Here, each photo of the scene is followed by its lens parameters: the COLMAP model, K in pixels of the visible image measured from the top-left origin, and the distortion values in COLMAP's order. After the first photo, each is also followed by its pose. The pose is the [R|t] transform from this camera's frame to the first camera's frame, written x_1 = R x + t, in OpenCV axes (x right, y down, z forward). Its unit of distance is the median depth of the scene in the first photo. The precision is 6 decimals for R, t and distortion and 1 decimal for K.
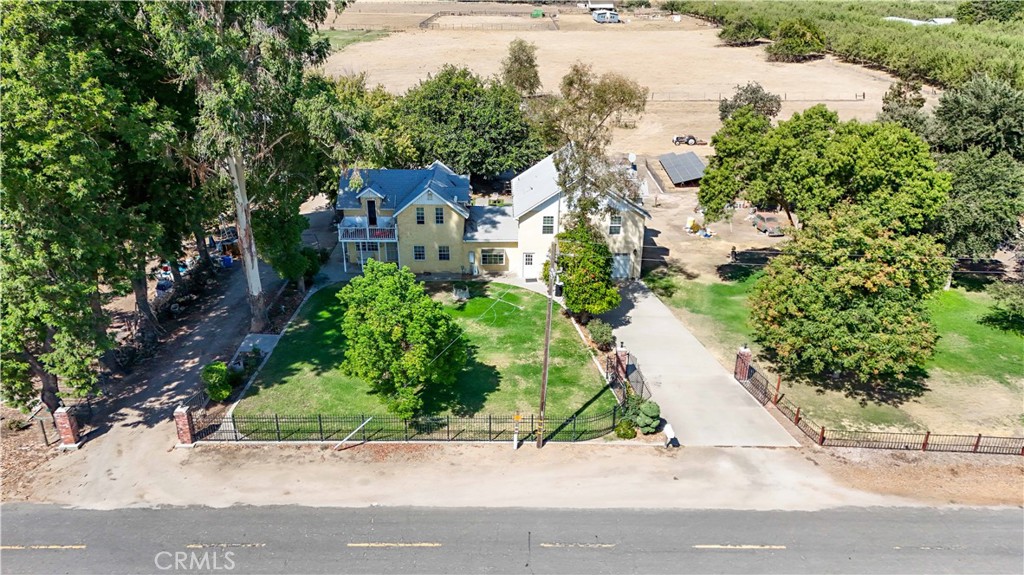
lens RADIAL K [[749.3, 0, 512.0], [0, 749.3, 287.5], [0, 0, 1]] dist [0.083396, -0.076407]
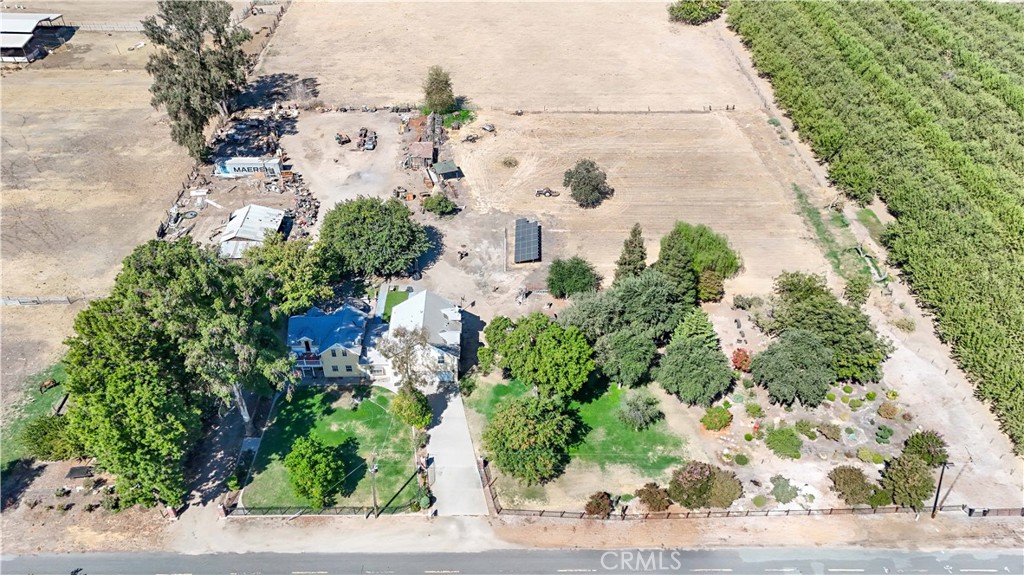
lens RADIAL K [[751.1, 0, 511.2], [0, 751.1, 286.6], [0, 0, 1]] dist [0.082186, -0.076418]
pose [[0.999974, 0.000135, 0.007220, 0.367986], [-0.002097, 0.962162, 0.272469, -0.938343], [-0.006910, -0.272477, 0.962137, -0.895351]]
